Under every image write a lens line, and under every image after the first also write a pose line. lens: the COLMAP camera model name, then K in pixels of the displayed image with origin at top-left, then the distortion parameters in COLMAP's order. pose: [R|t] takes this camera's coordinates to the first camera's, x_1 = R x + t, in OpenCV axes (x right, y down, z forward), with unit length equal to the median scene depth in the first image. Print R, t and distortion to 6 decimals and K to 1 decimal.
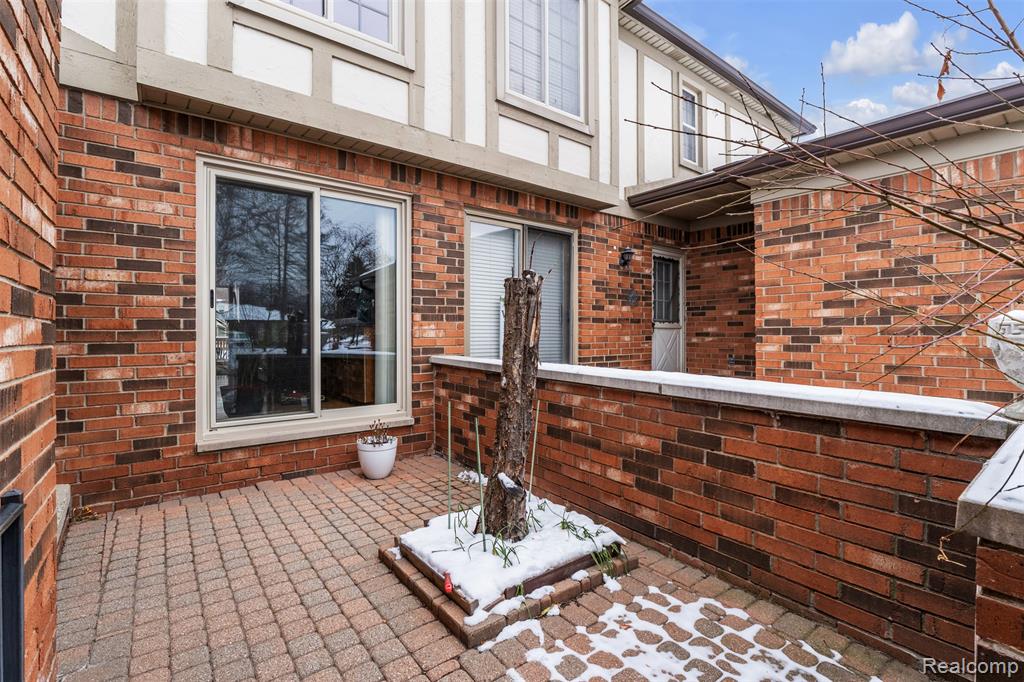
lens RADIAL K [[457.4, 0, 516.8], [0, 457.4, 333.6], [0, 0, 1]] dist [-0.014803, -0.000021]
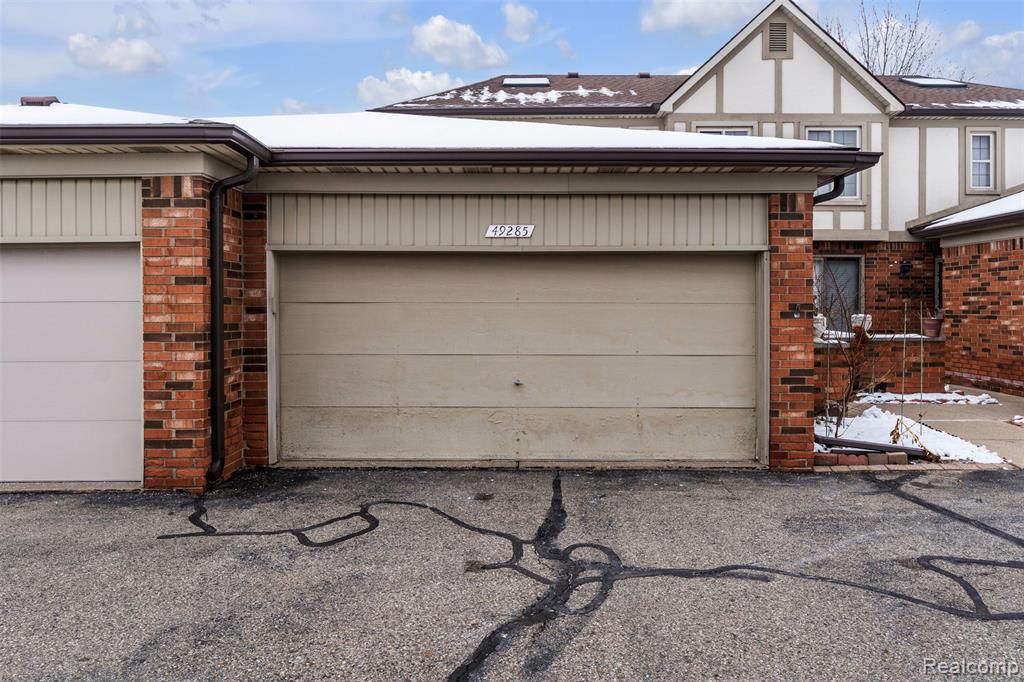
lens RADIAL K [[725.2, 0, 514.4], [0, 725.2, 312.0], [0, 0, 1]] dist [0.001296, 0.000301]
pose [[0.783090, 0.005697, -0.621882, 0.998280], [-0.001870, 0.999975, 0.006805, -0.039350], [0.621905, -0.004166, 0.783081, -2.409140]]
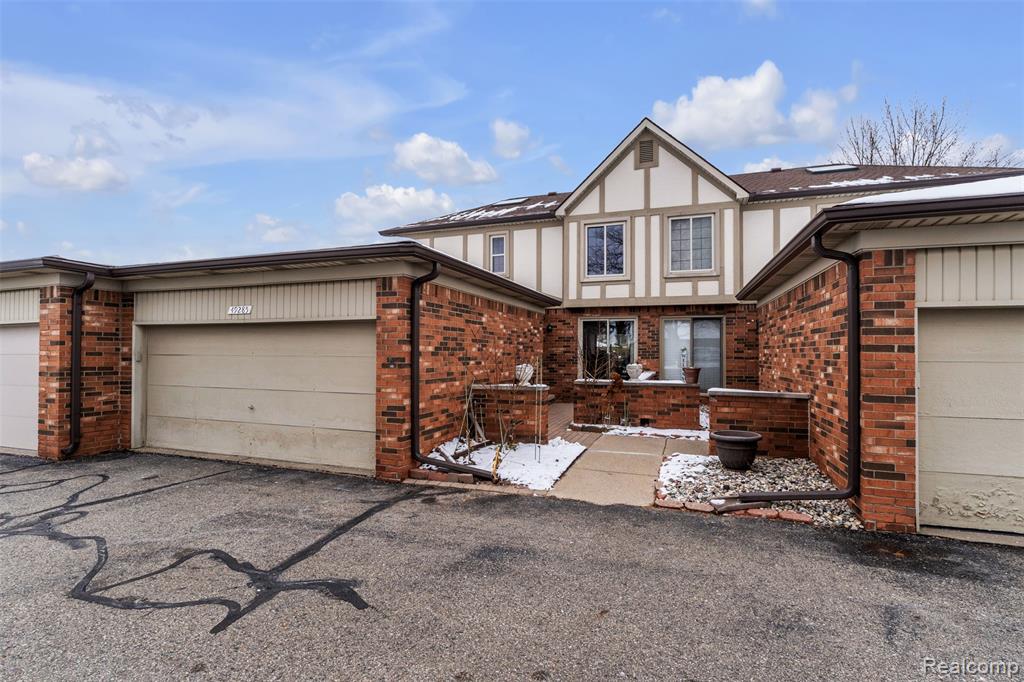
lens RADIAL K [[481.1, 0, 507.6], [0, 481.1, 345.2], [0, 0, 1]] dist [-0.004562, -0.000197]
pose [[0.527687, -0.009574, -0.849385, 1.869926], [-0.005083, 0.999883, -0.014428, -0.065055], [0.849423, 0.011931, 0.527577, -1.280570]]
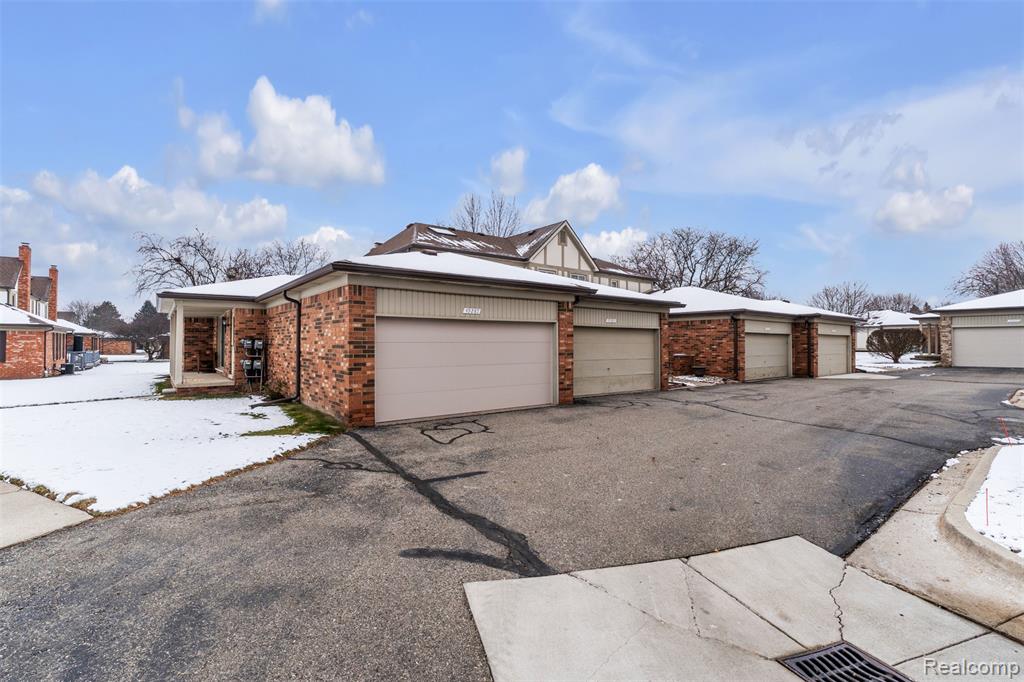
lens RADIAL K [[464.3, 0, 512.0], [0, 464.3, 341.0], [0, 0, 1]] dist [-0.000093, -0.000001]
pose [[0.999813, 0.006356, -0.018242, -0.601188], [-0.006480, 0.999956, -0.006748, -0.036970], [0.018199, 0.006865, 0.999811, -4.393163]]
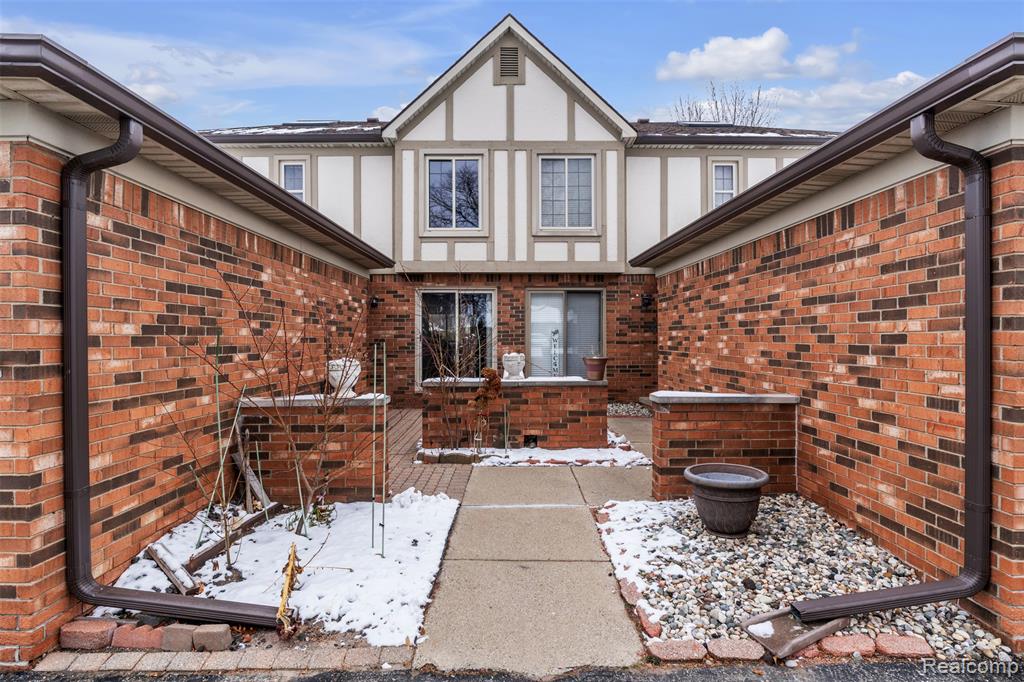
lens RADIAL K [[542.3, 0, 508.3], [0, 542.3, 338.7], [0, 0, 1]] dist [-0.005135, -0.000673]
pose [[0.789682, 0.000138, -0.613516, 1.331161], [0.001916, 0.999995, 0.002691, -0.062759], [0.613513, -0.003301, 0.789678, -0.954365]]
